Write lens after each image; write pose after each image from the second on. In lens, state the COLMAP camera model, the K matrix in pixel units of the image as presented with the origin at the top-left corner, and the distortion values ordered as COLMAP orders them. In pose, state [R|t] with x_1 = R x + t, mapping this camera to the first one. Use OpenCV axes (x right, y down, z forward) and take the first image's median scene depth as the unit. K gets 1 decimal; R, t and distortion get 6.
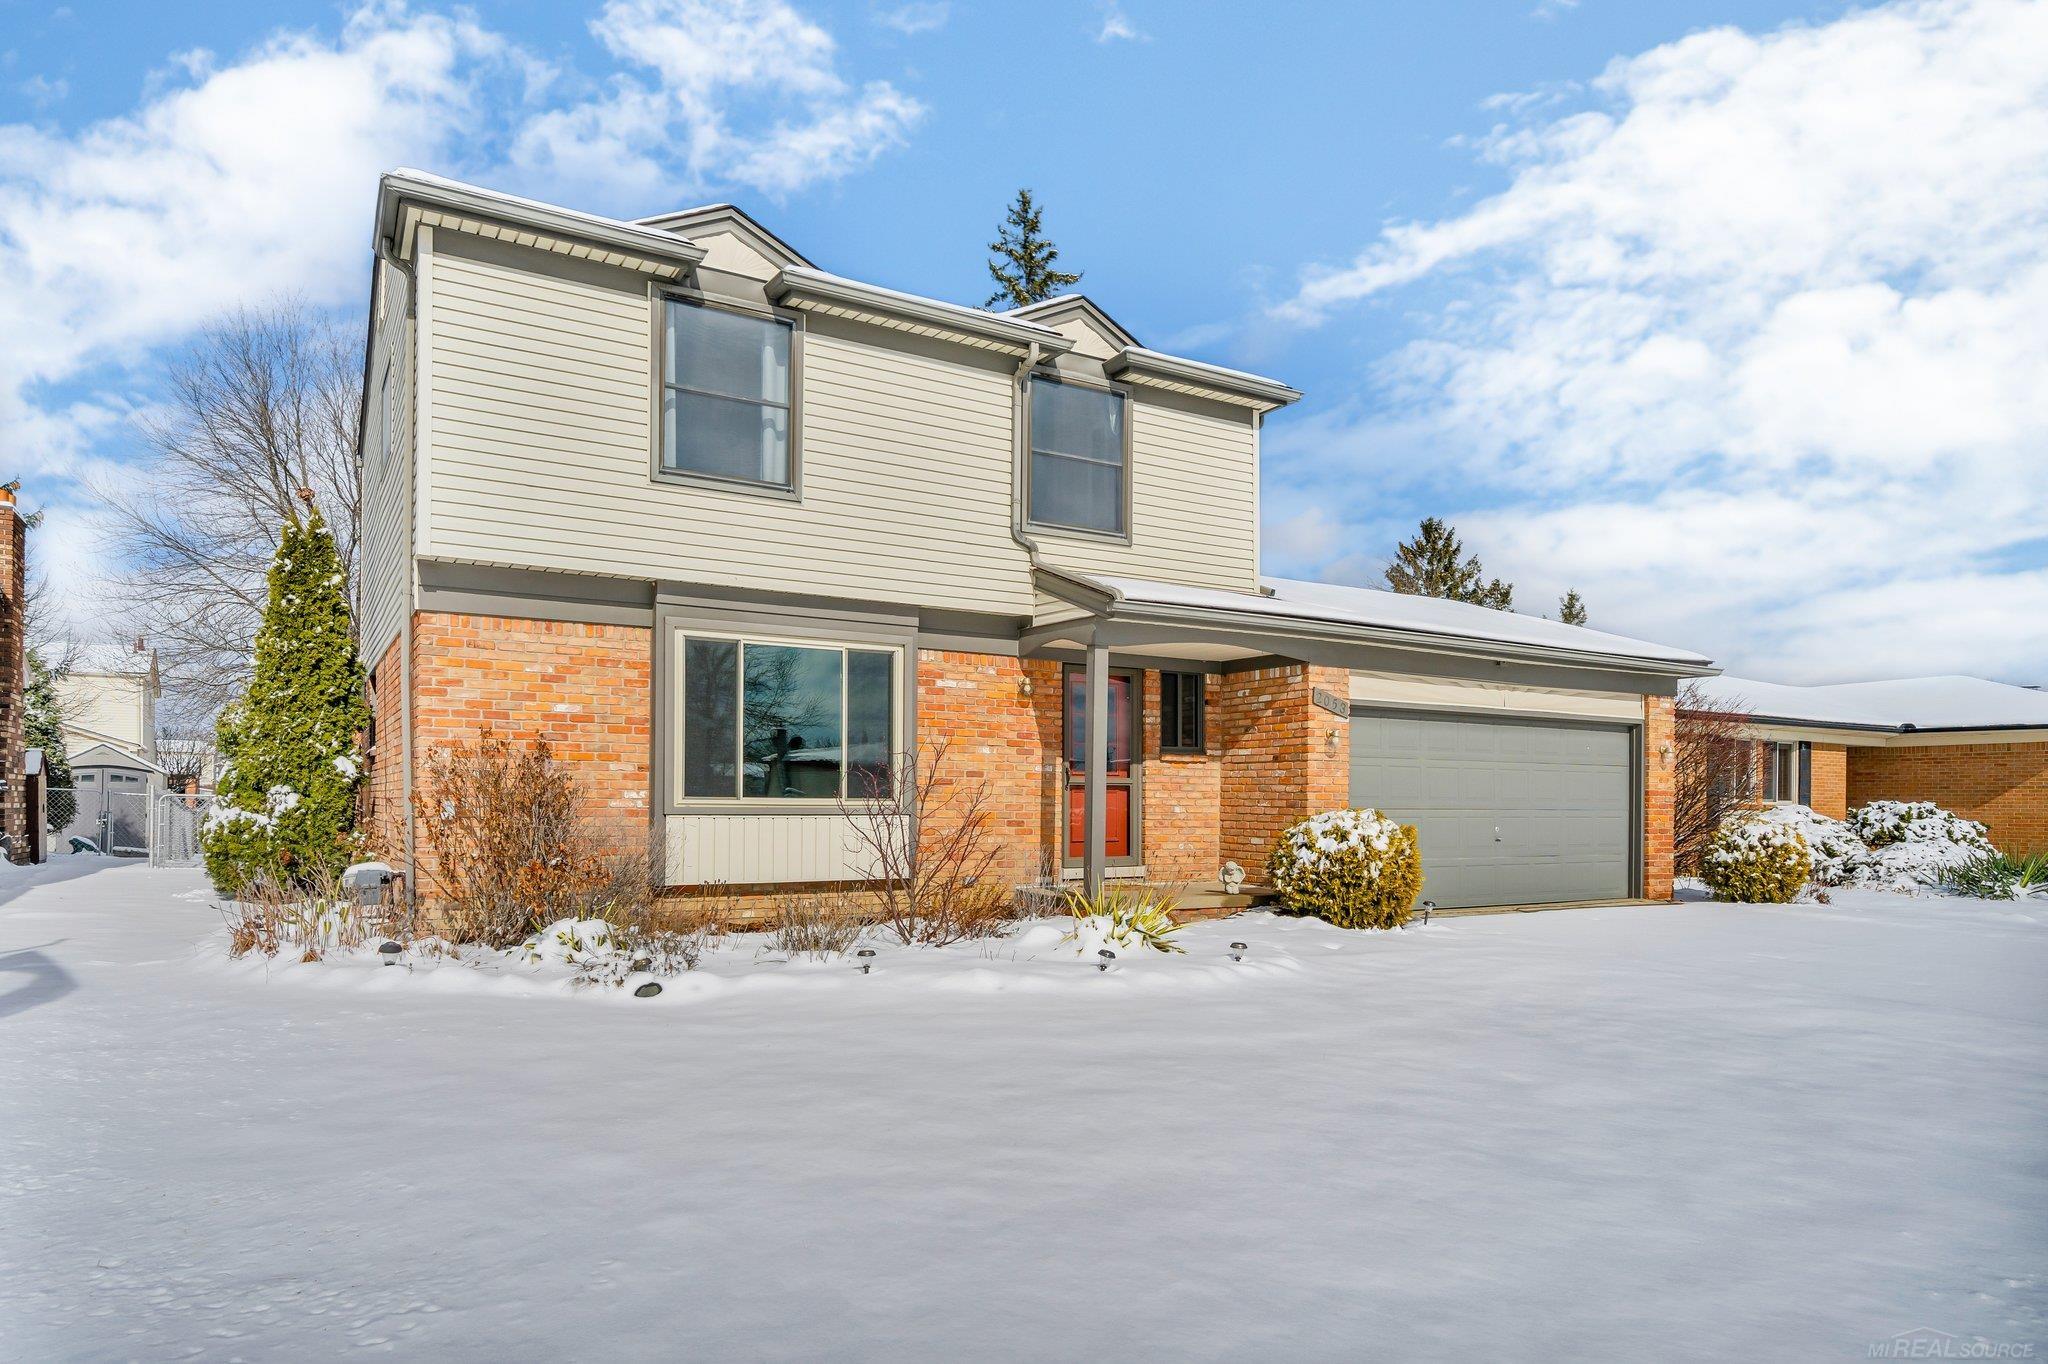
lens RADIAL K [[1233.2, 0, 1023.3], [0, 1233.2, 809.6], [0, 0, 1]] dist [0.000976, 0.001321]
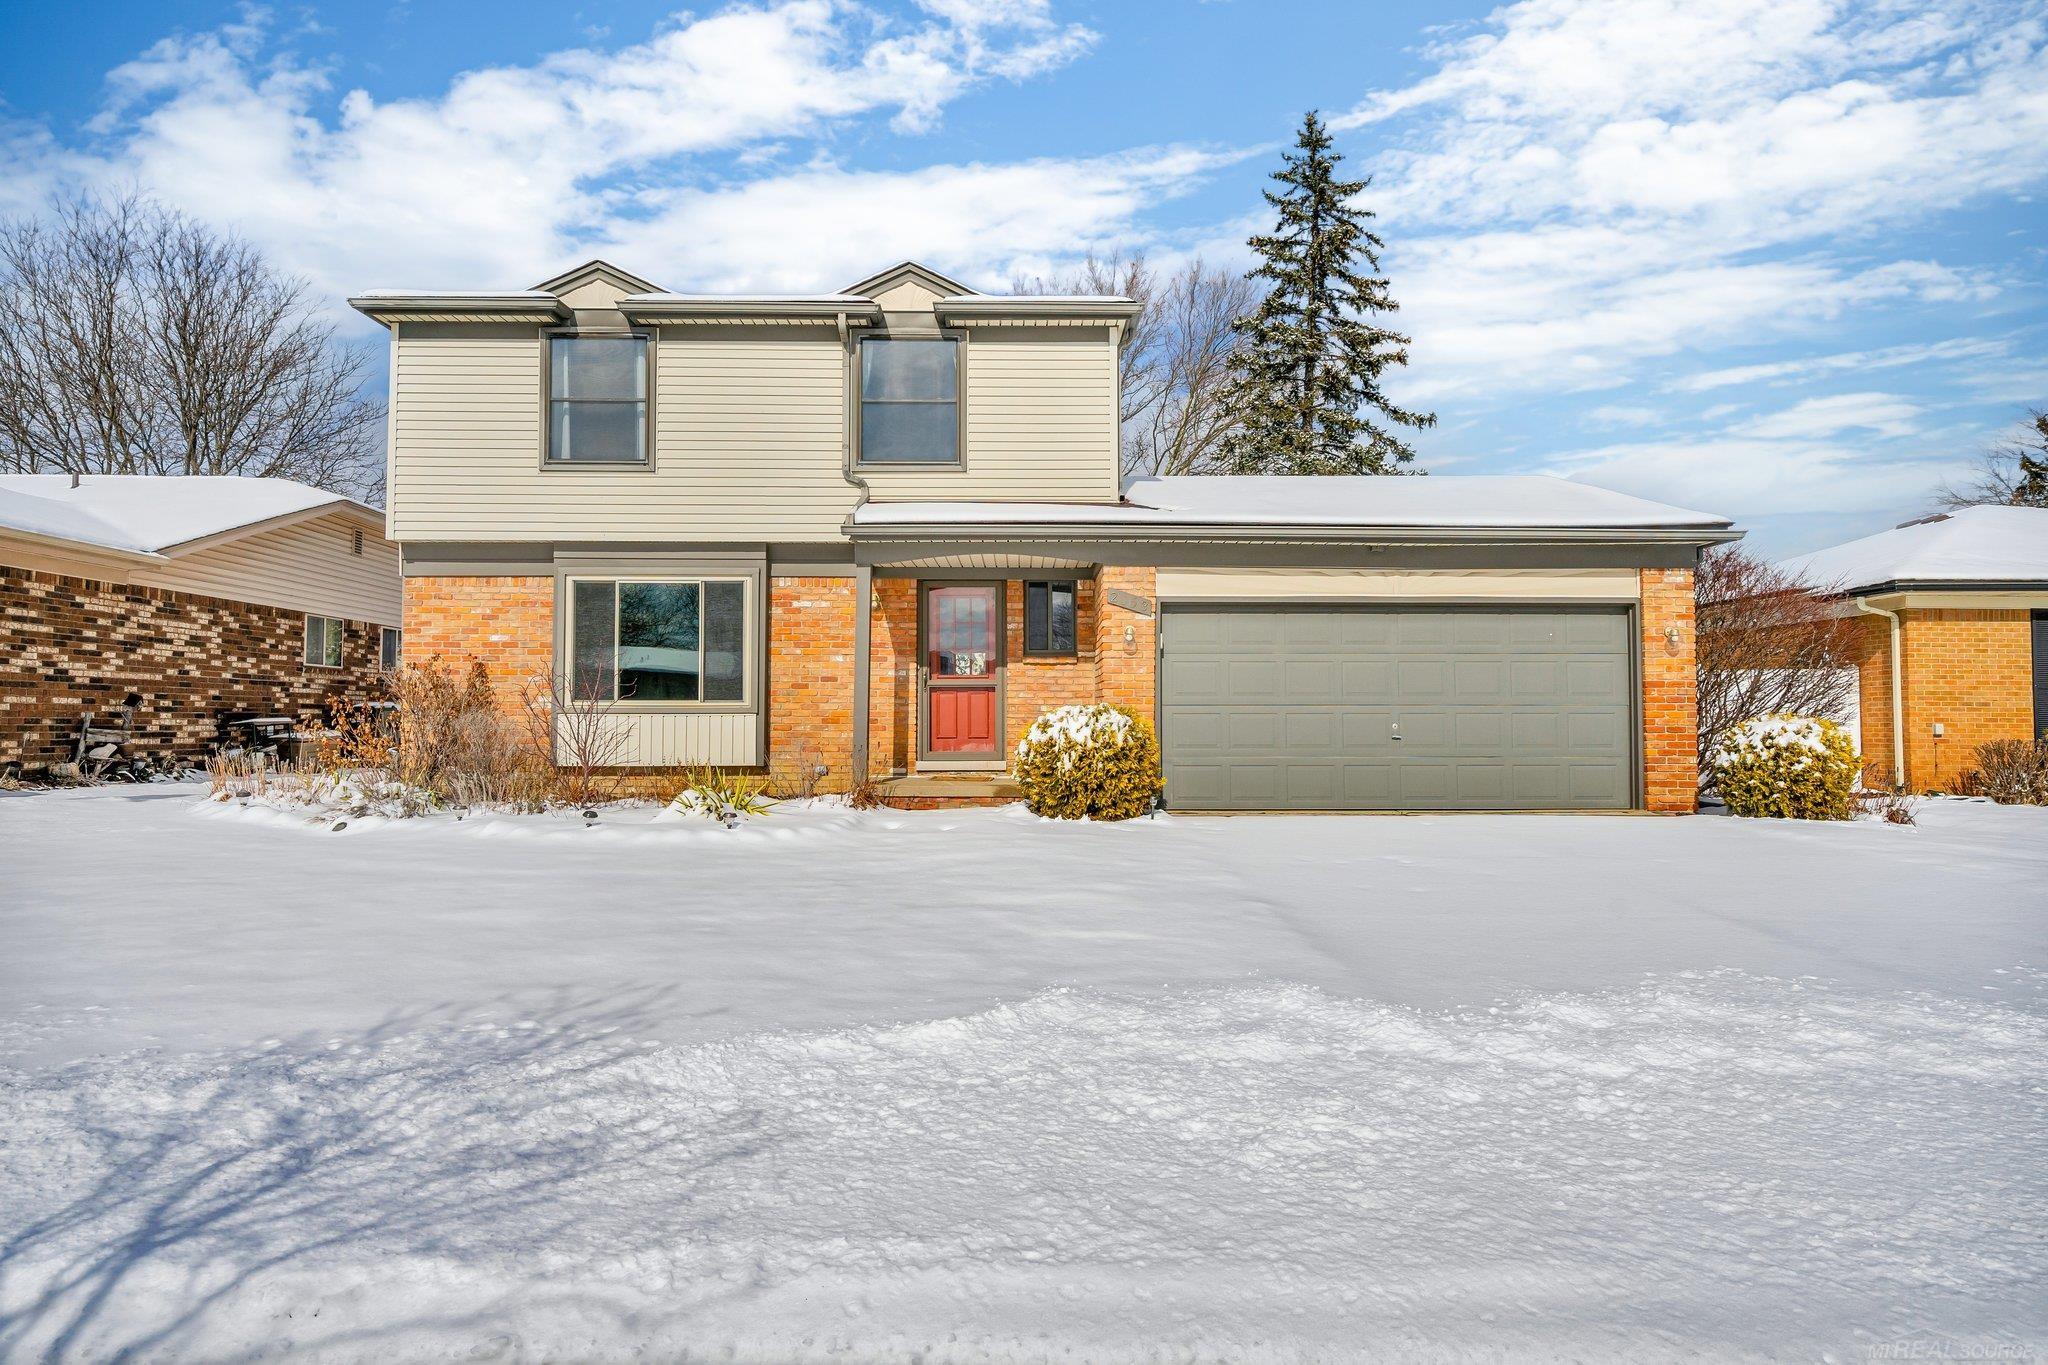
lens RADIAL K [[1199.3, 0, 1024.0], [0, 1199.3, 682.5], [0, 0, 1]] dist [0.000441, 0.000407]
pose [[0.867329, -0.023722, -0.497170, 0.684125], [0.003271, 0.999114, -0.041967, 0.022959], [0.497725, 0.034773, 0.866637, 0.096475]]
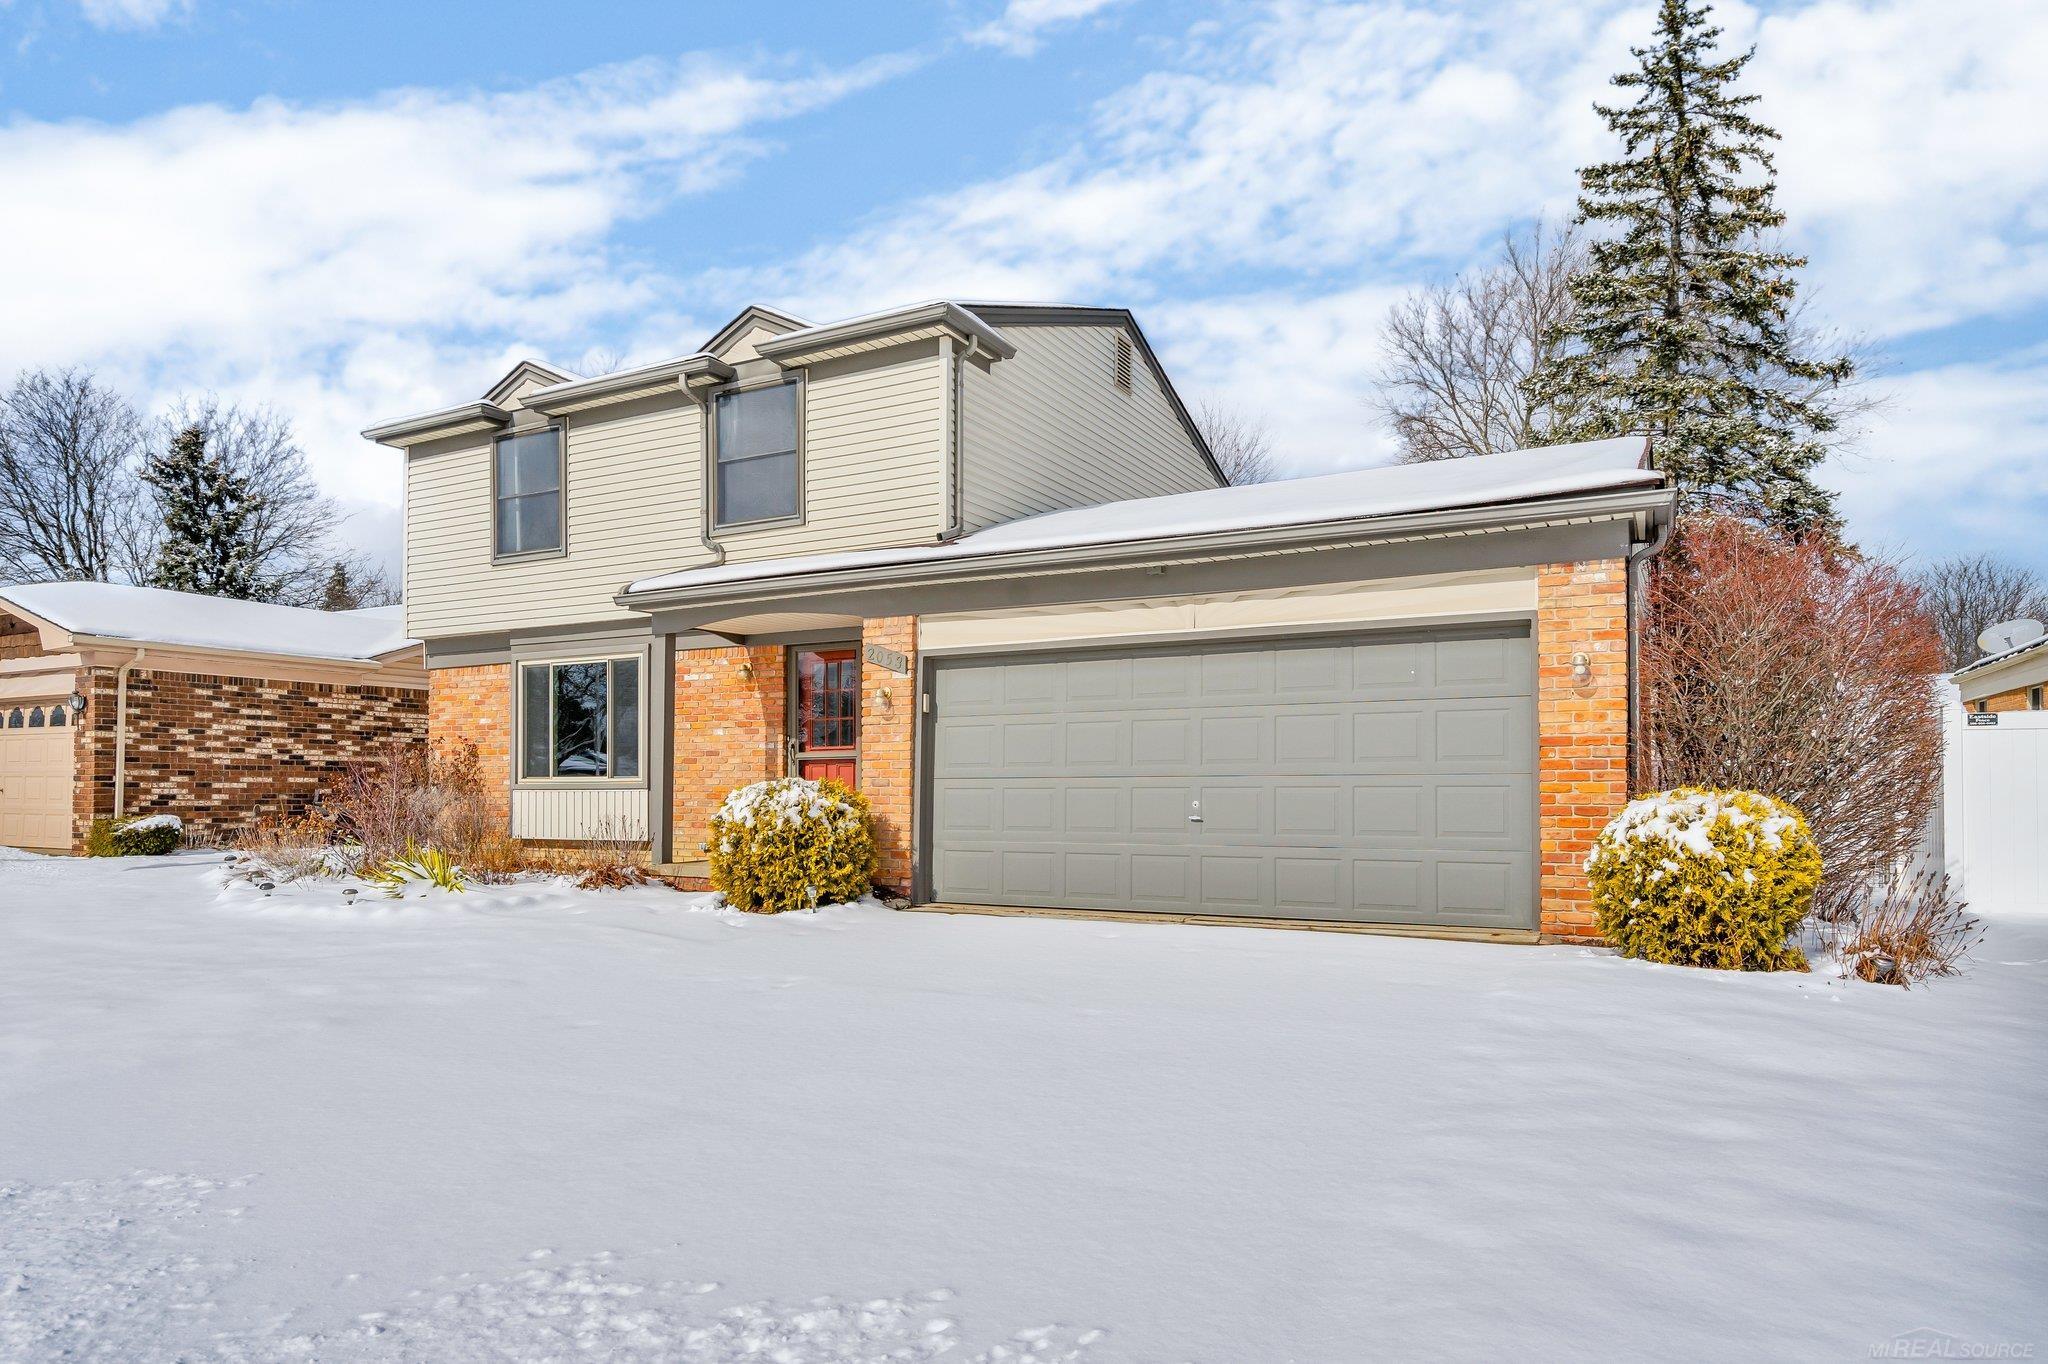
lens RADIAL K [[1223.3, 0, 1028.9], [0, 1223.3, 781.7], [0, 0, 1]] dist [-0.000643, 0.000000]
pose [[0.521422, -0.014227, -0.853180, 1.071709], [0.002089, 0.999879, -0.015396, 0.015474], [0.853296, 0.006245, 0.521389, 0.648608]]
